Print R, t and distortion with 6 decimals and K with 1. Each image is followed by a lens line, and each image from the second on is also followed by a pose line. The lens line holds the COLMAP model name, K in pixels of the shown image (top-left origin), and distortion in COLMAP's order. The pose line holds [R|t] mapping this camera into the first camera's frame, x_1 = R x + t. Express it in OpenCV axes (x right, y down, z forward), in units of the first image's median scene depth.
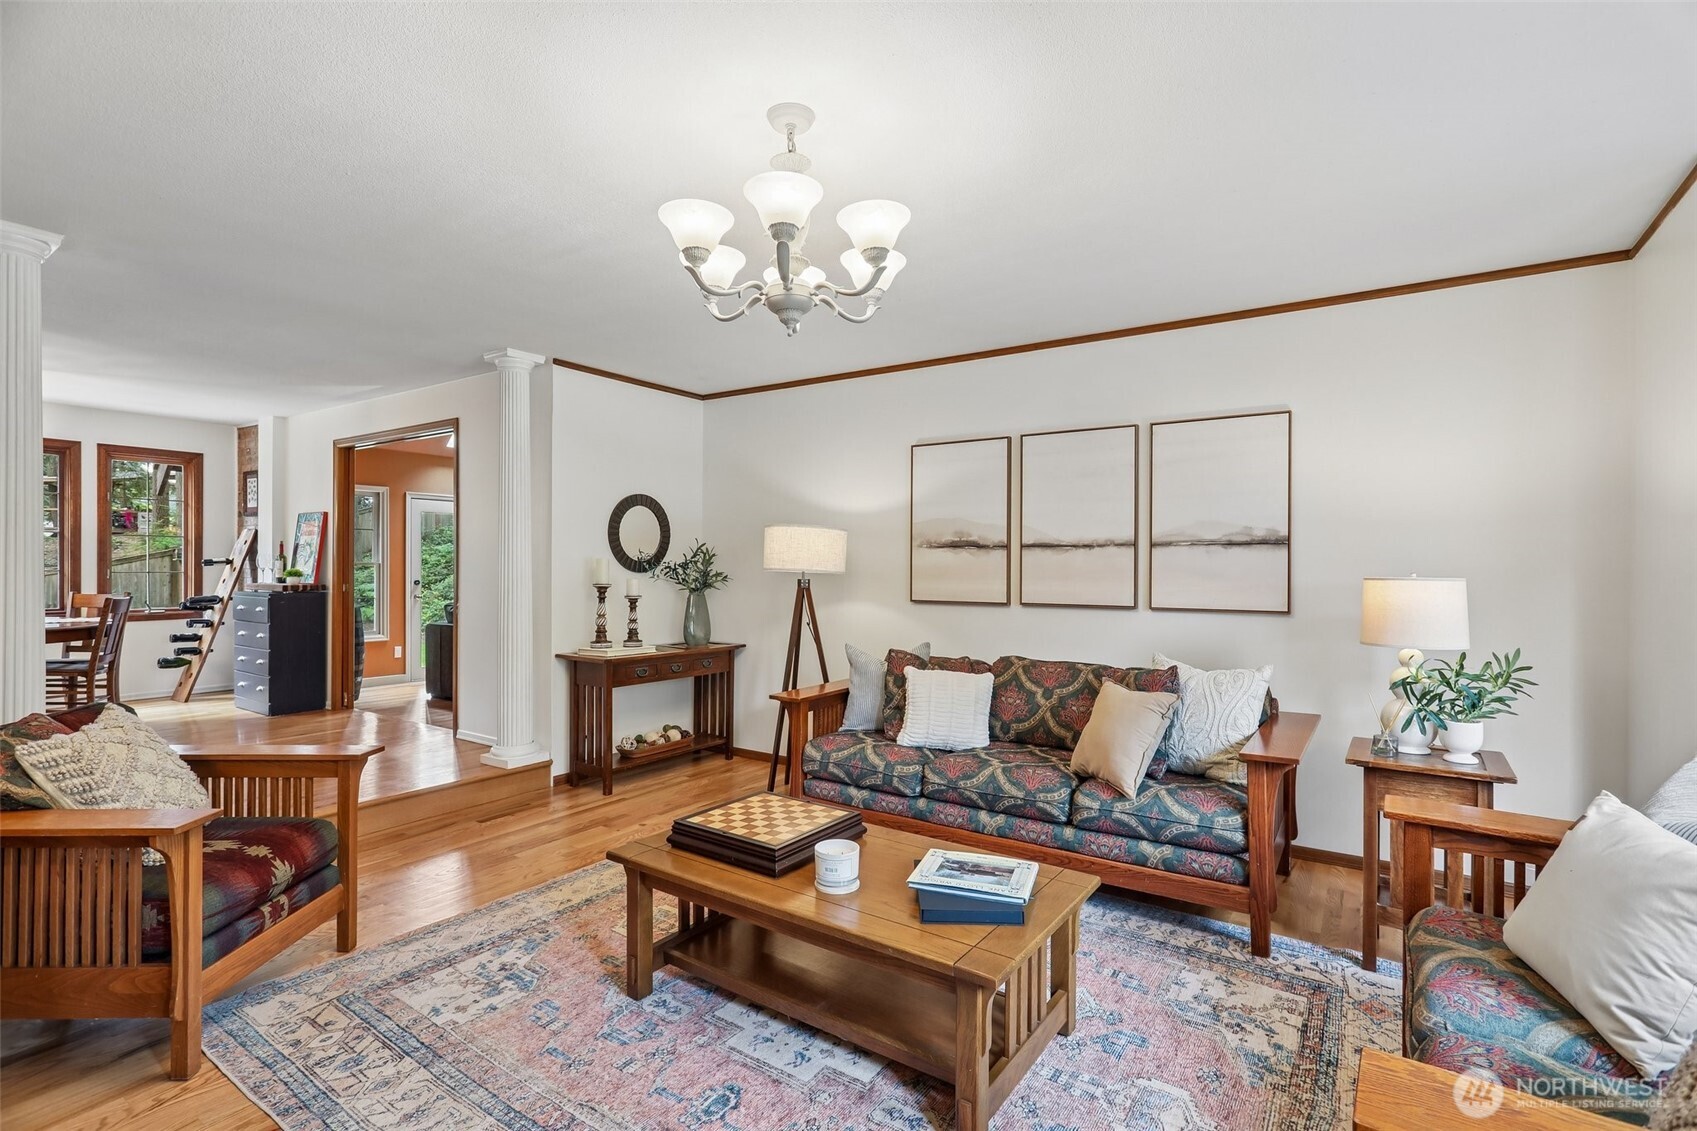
lens RADIAL K [[798.0, 0, 848.6], [0, 798.0, 565.1], [0, 0, 1]] dist [-0.002152, 0.004180]
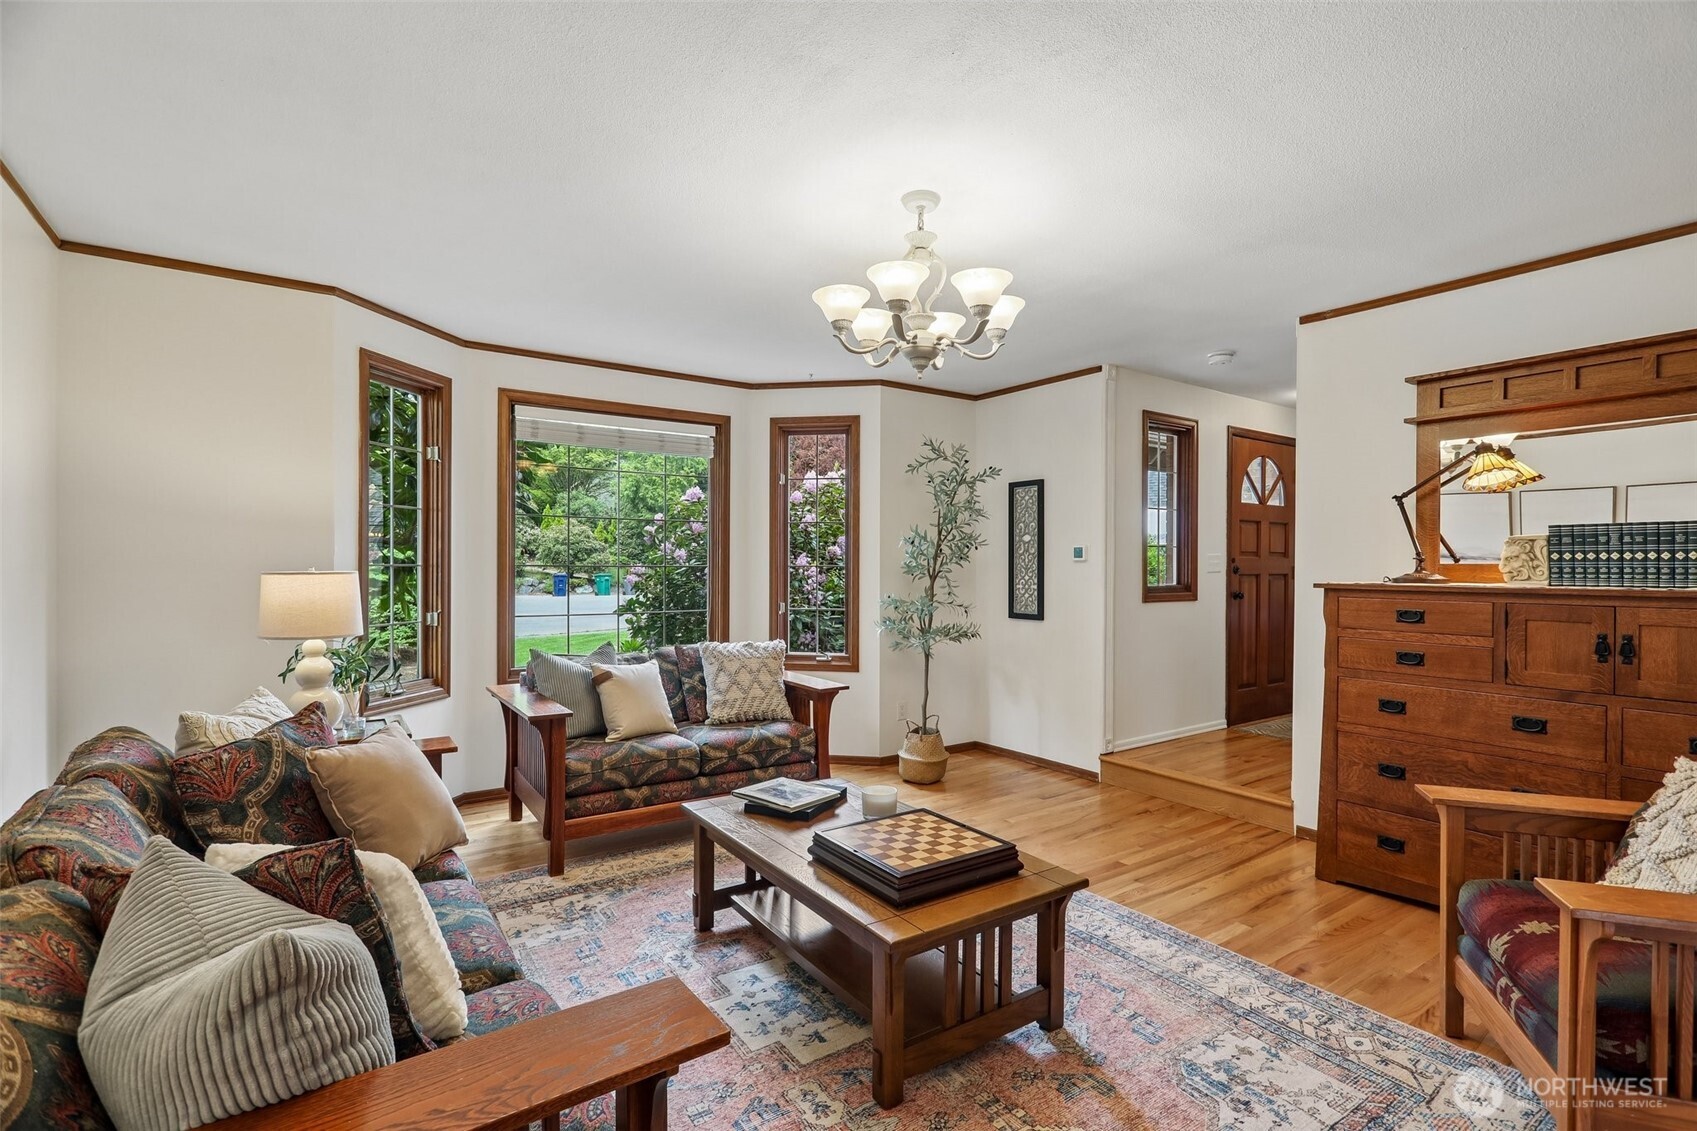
lens RADIAL K [[798.0, 0, 849.2], [0, 798.0, 567.4], [0, 0, 1]] dist [-0.002152, 0.004180]
pose [[-0.933344, -0.009798, 0.358850, -0.383099], [-0.009272, 0.999952, 0.003188, -0.000104], [-0.358864, -0.000352, -0.933390, 2.014261]]
